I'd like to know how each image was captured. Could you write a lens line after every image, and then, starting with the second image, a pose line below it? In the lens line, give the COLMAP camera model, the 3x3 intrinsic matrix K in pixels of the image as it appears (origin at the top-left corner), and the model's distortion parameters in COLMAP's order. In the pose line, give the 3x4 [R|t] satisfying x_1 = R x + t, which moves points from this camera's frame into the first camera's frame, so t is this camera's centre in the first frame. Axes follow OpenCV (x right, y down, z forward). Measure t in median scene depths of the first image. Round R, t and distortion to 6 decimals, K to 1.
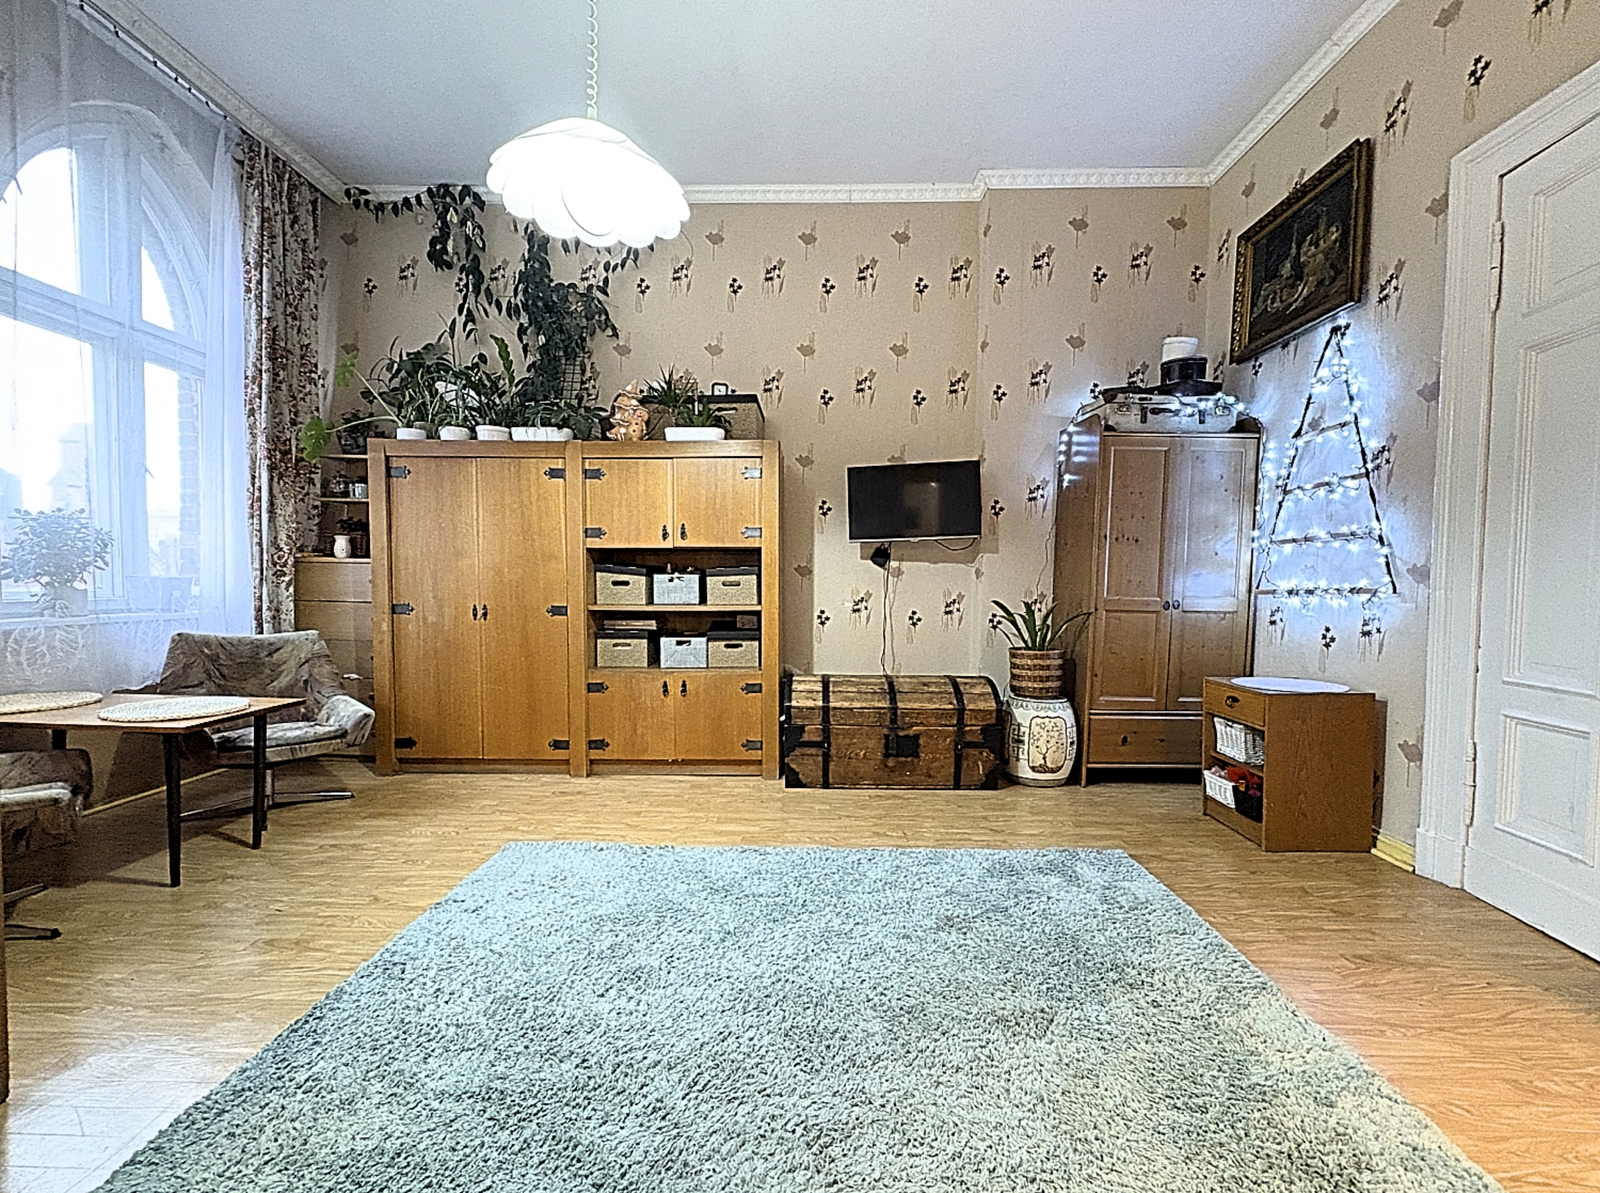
lens RADIAL K [[671.6, 0, 800.9], [0, 671.6, 607.8], [0, 0, 1]] dist [-0.000233, 0.000580]
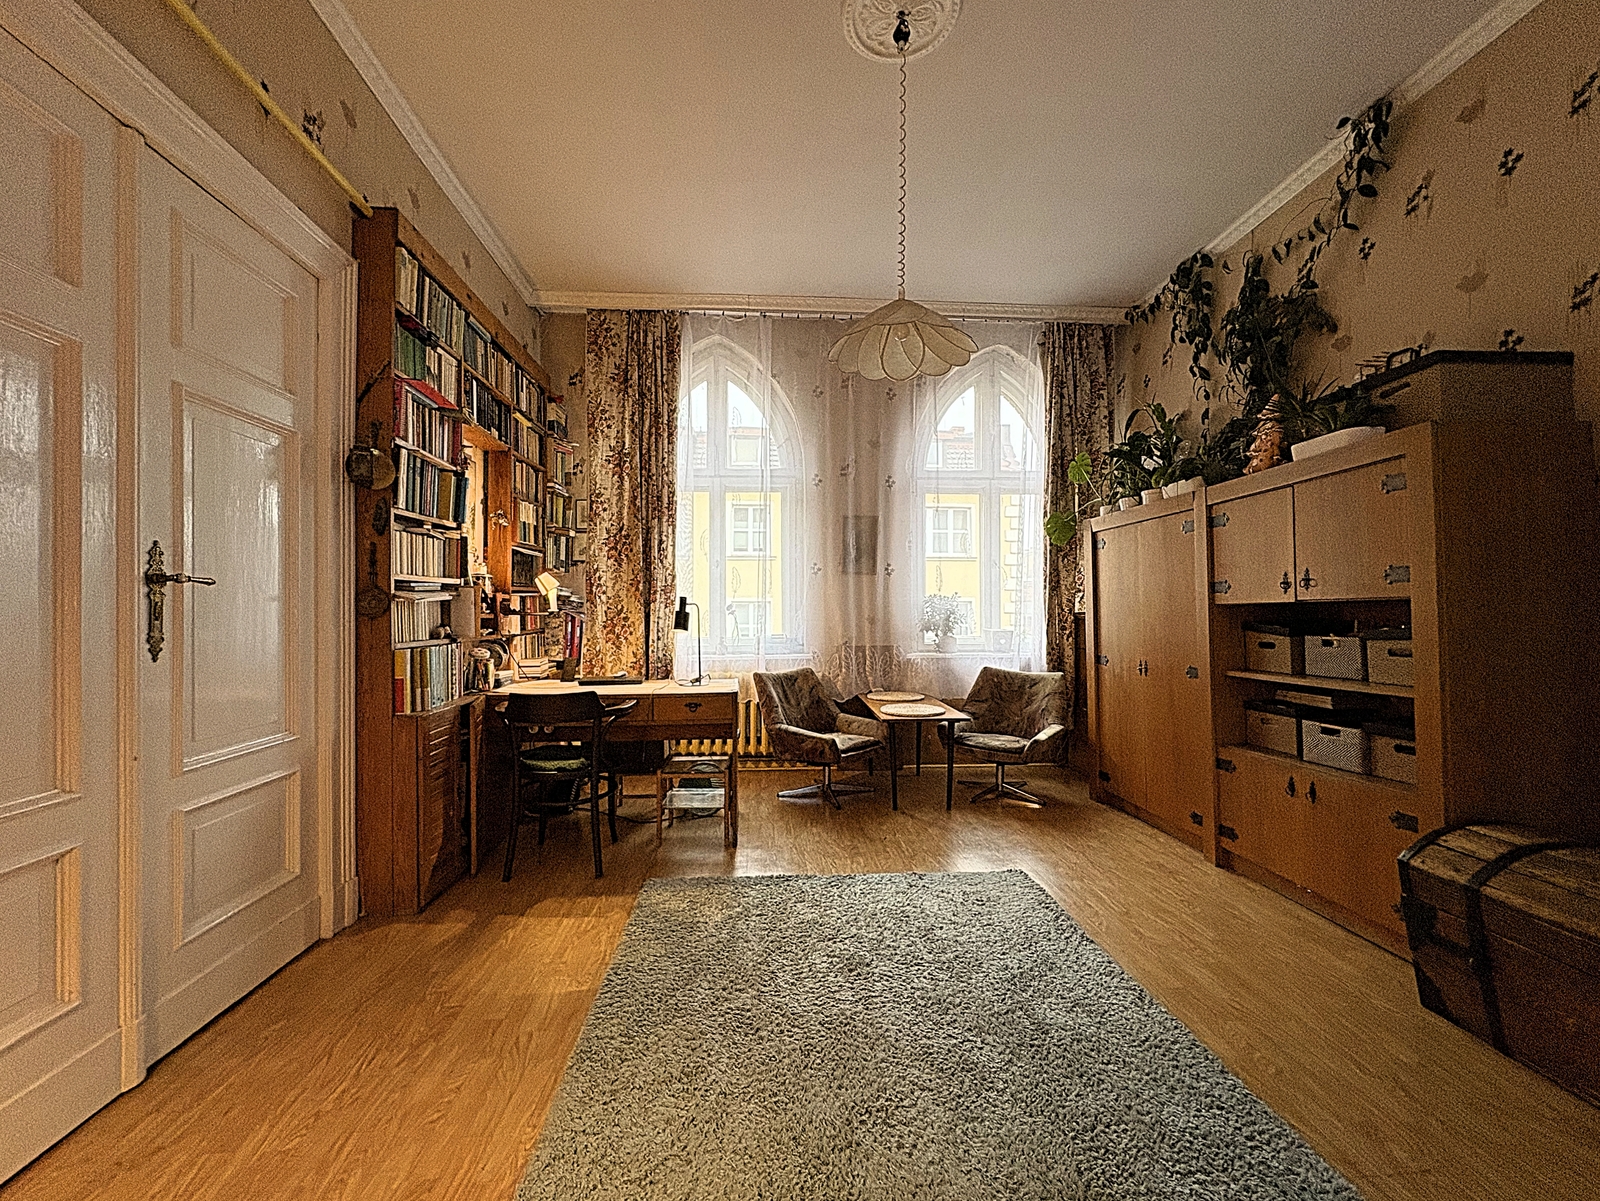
lens RADIAL K [[647.1, 0, 808.3], [0, 647.1, 605.1], [0, 0, 1]] dist [-0.000896, -0.000123]
pose [[0.090568, -0.021840, -0.995651, 0.485735], [-0.038718, 0.998926, -0.025434, -0.045646], [0.995137, 0.040853, 0.089626, 0.387348]]
